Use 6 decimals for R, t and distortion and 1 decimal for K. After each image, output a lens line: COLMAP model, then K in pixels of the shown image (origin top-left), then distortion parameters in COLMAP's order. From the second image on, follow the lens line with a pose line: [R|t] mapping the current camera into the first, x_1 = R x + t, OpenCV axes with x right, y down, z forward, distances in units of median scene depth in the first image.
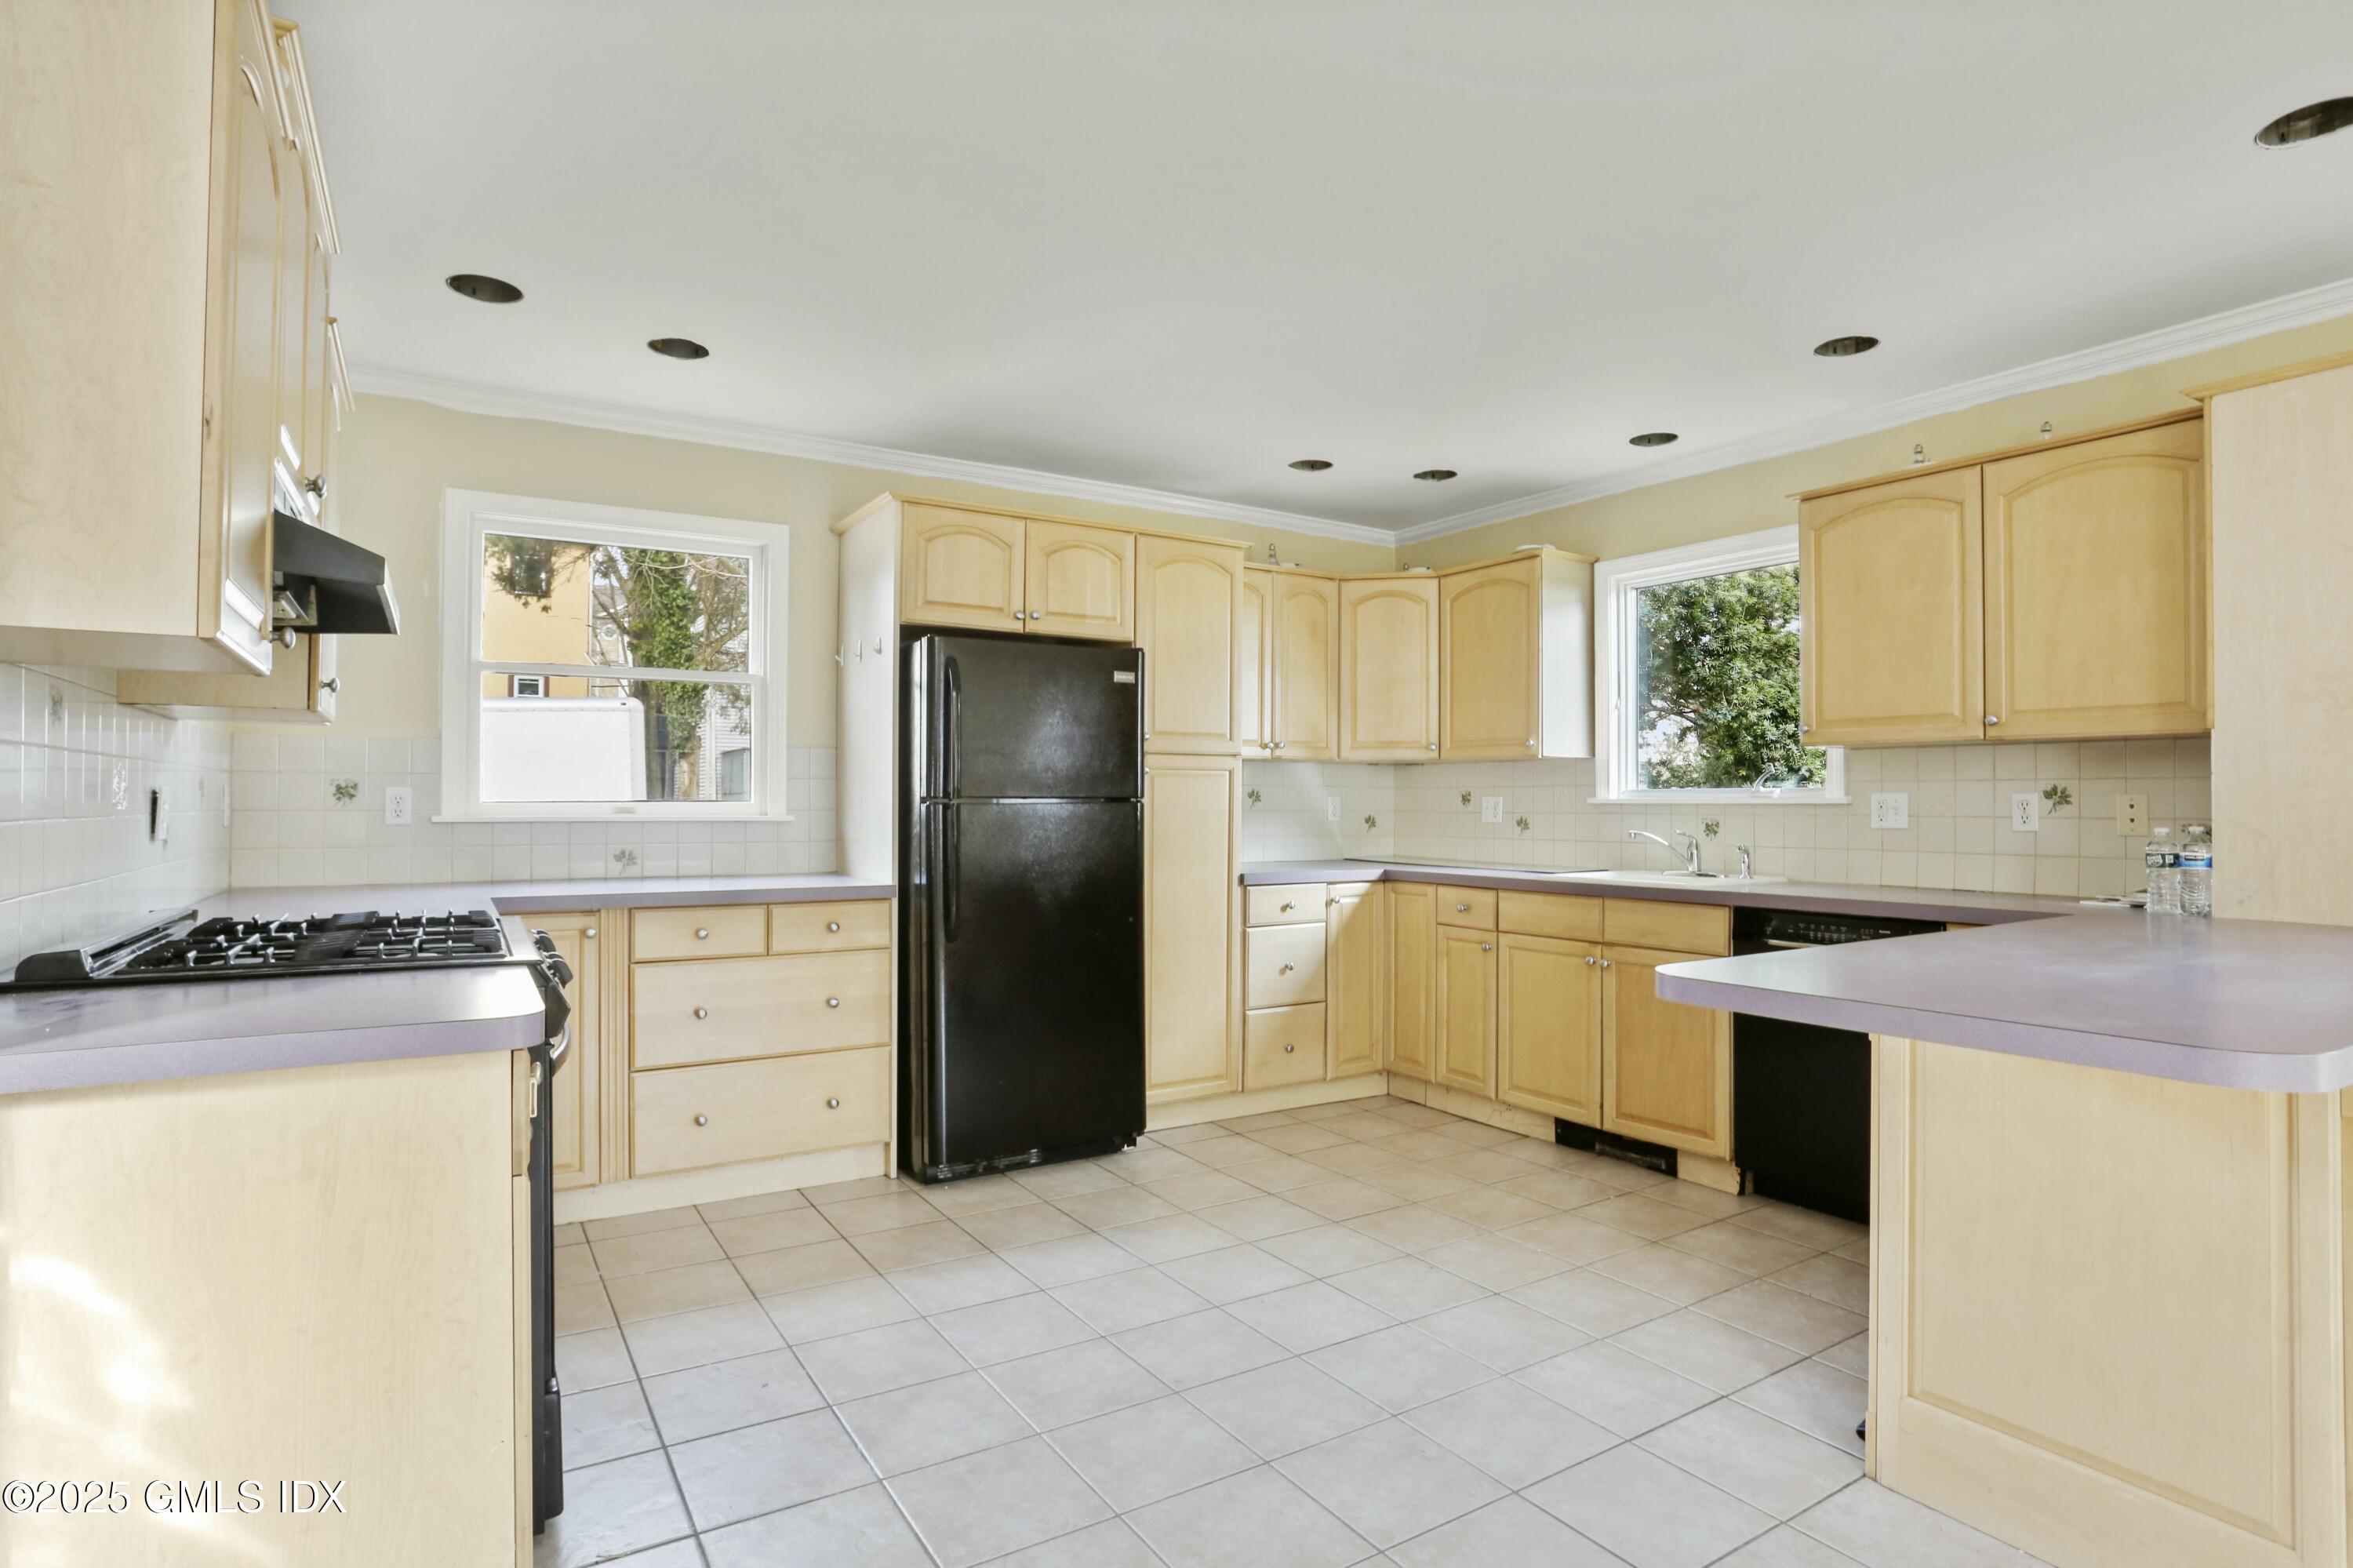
lens RADIAL K [[1197.8, 0, 1176.5], [0, 1197.8, 784.0], [0, 0, 1]] dist [-0.053490, 0.000174]
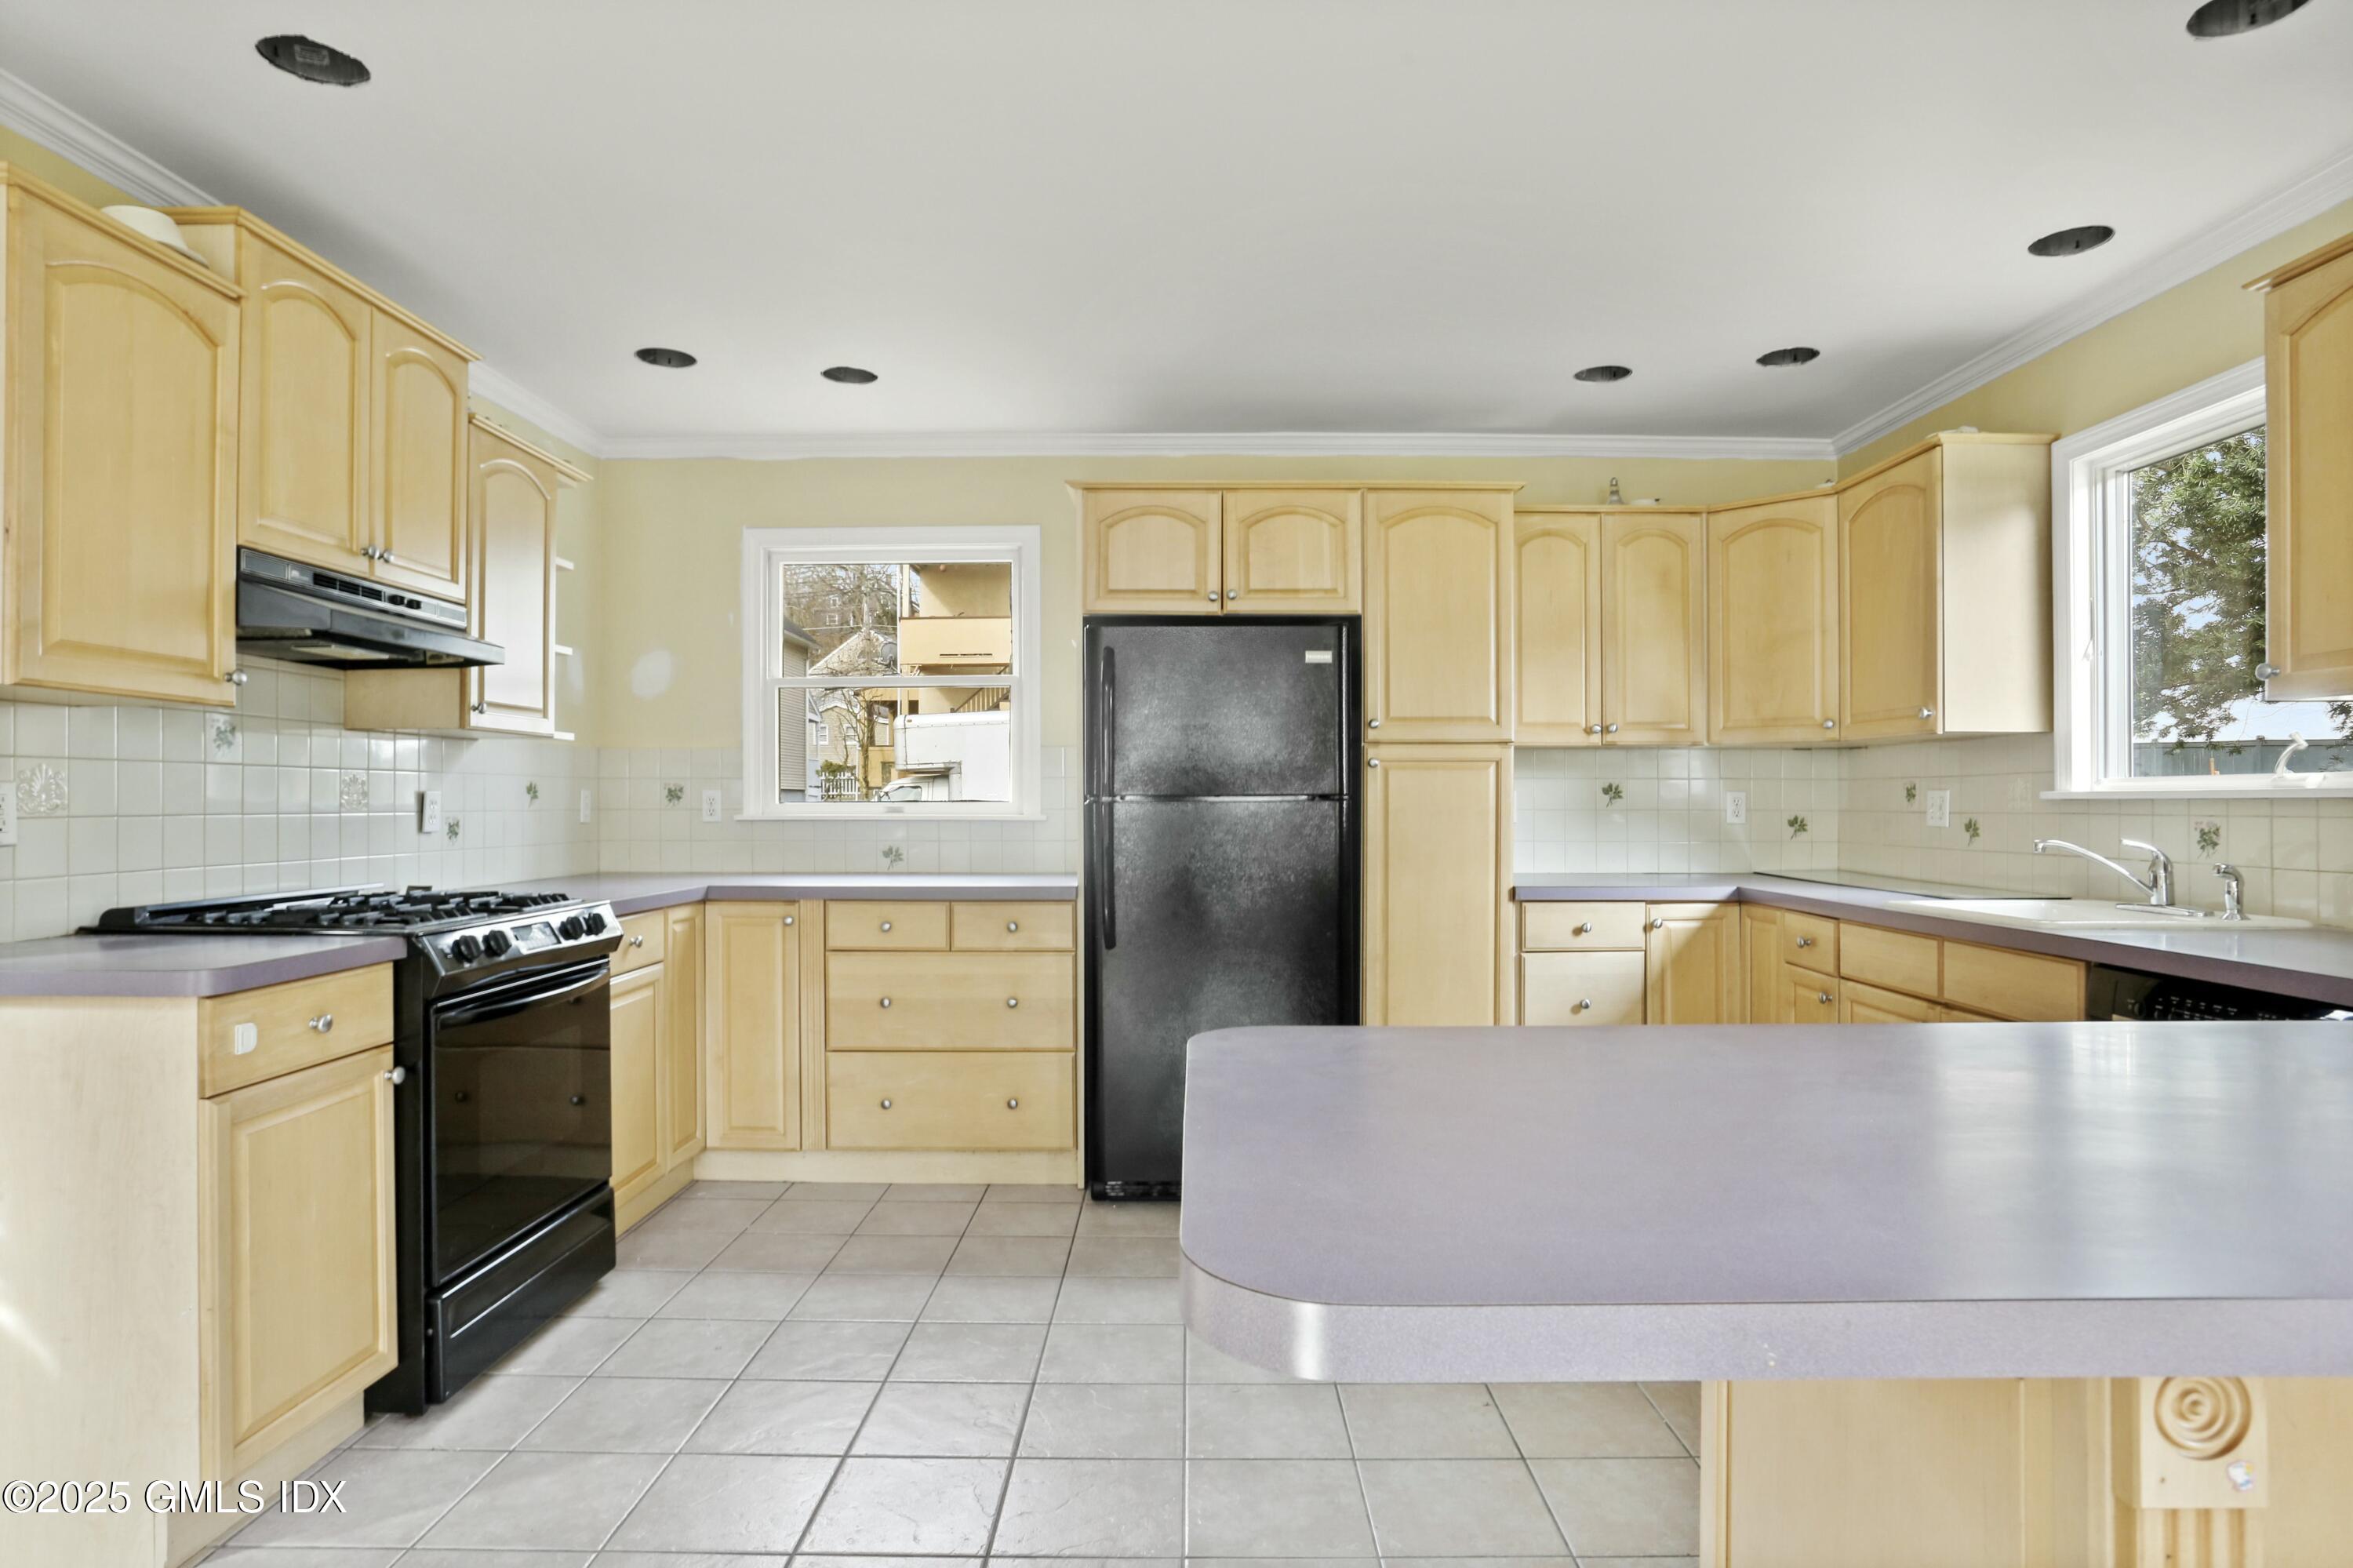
lens RADIAL K [[1243.7, 0, 930.7], [0, 1243.7, 791.1], [0, 0, 1]] dist [-0.058430, 0.020102]
pose [[0.836061, -0.008215, -0.548575, 0.194499], [0.011654, 0.999928, 0.002786, 0.002604], [0.548513, -0.008722, 0.836097, 0.081957]]
